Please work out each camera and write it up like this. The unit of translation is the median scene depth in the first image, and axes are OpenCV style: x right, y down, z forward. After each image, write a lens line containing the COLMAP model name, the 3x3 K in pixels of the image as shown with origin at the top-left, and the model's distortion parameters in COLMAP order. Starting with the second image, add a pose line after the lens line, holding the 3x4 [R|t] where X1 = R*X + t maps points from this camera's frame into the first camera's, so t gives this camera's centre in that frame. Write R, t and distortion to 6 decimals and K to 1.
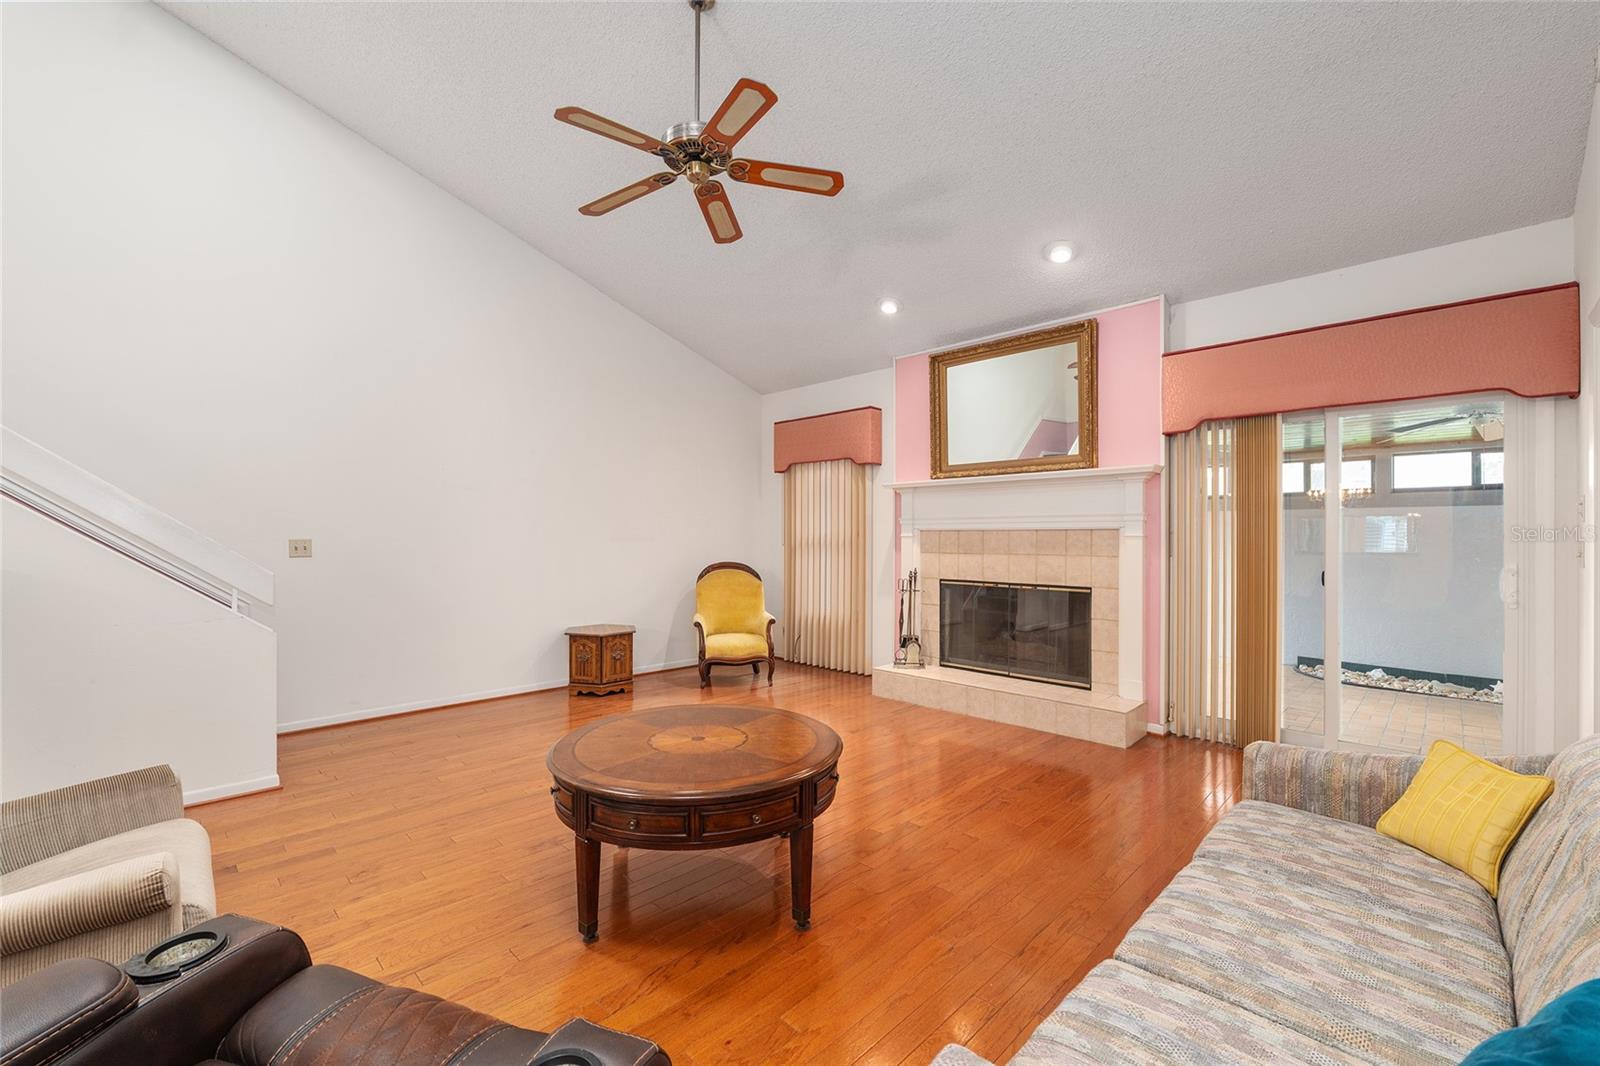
lens RADIAL K [[662.5, 0, 791.3], [0, 662.5, 537.2], [0, 0, 1]] dist [-0.011903, 0.001080]
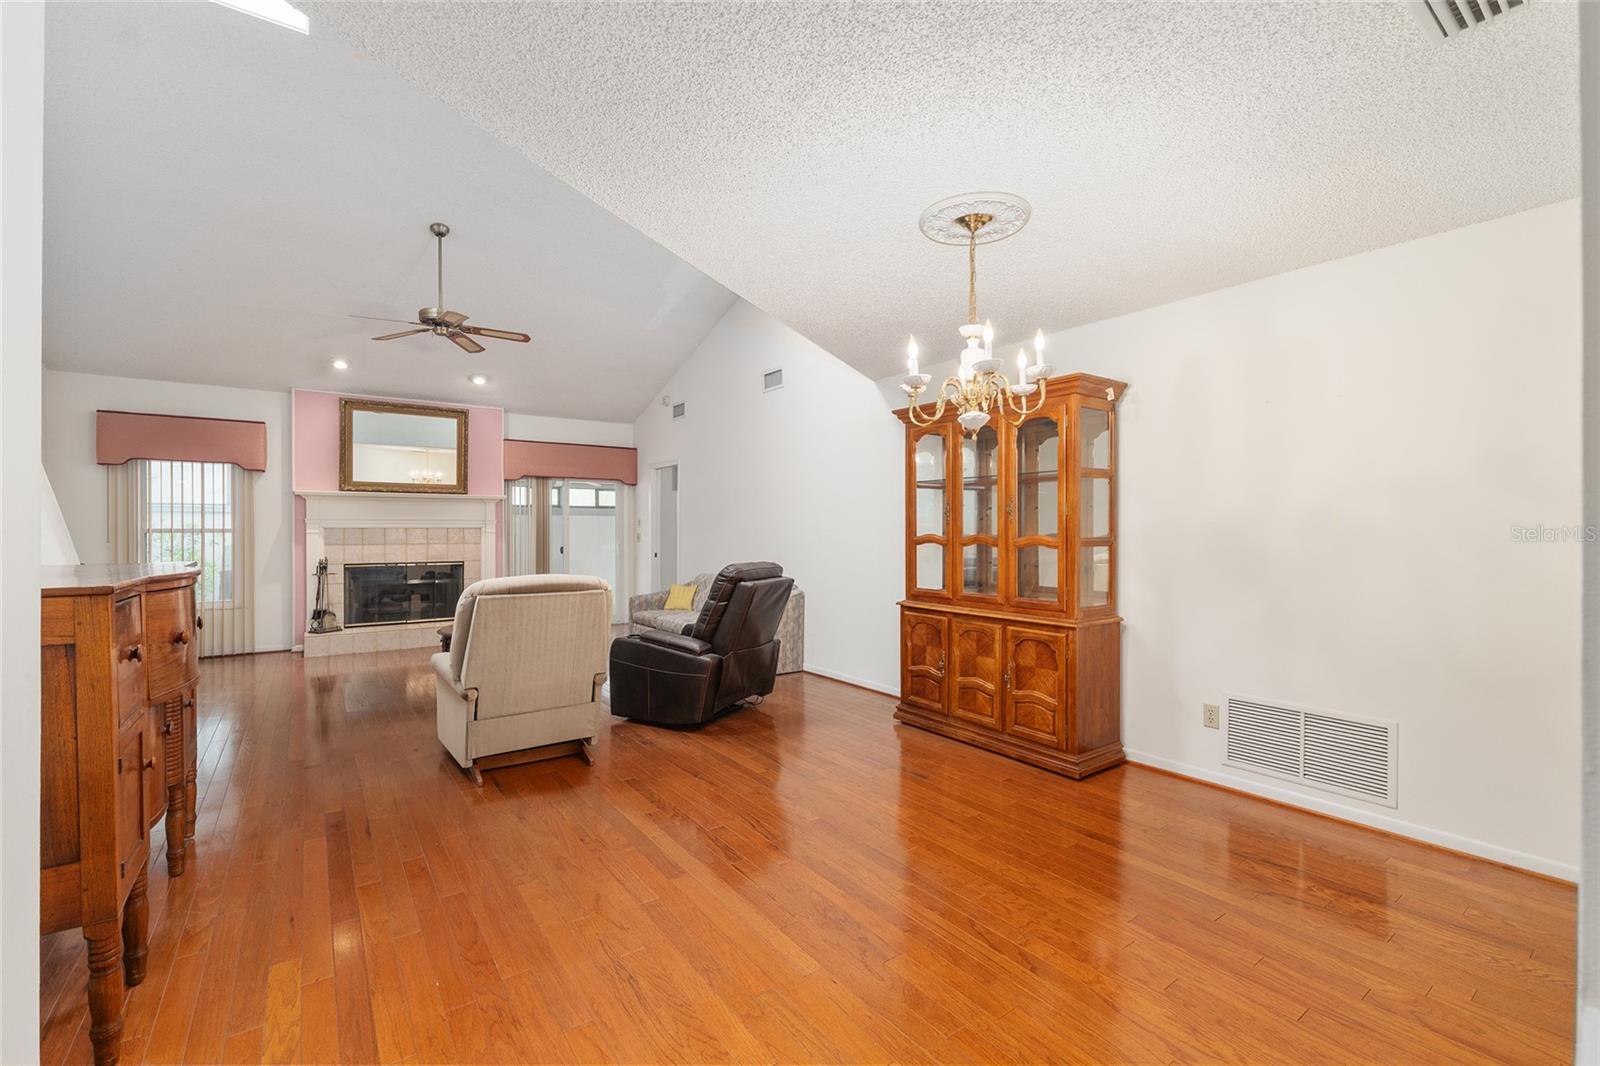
lens RADIAL K [[684.5, 0, 797.9], [0, 684.5, 531.7], [0, 0, 1]] dist [-0.007425, -0.001109]
pose [[0.155710, -0.005356, 0.987788, -1.189248], [0.001826, 0.999985, 0.005134, -0.010174], [-0.987801, 0.001005, 0.155718, -0.158059]]
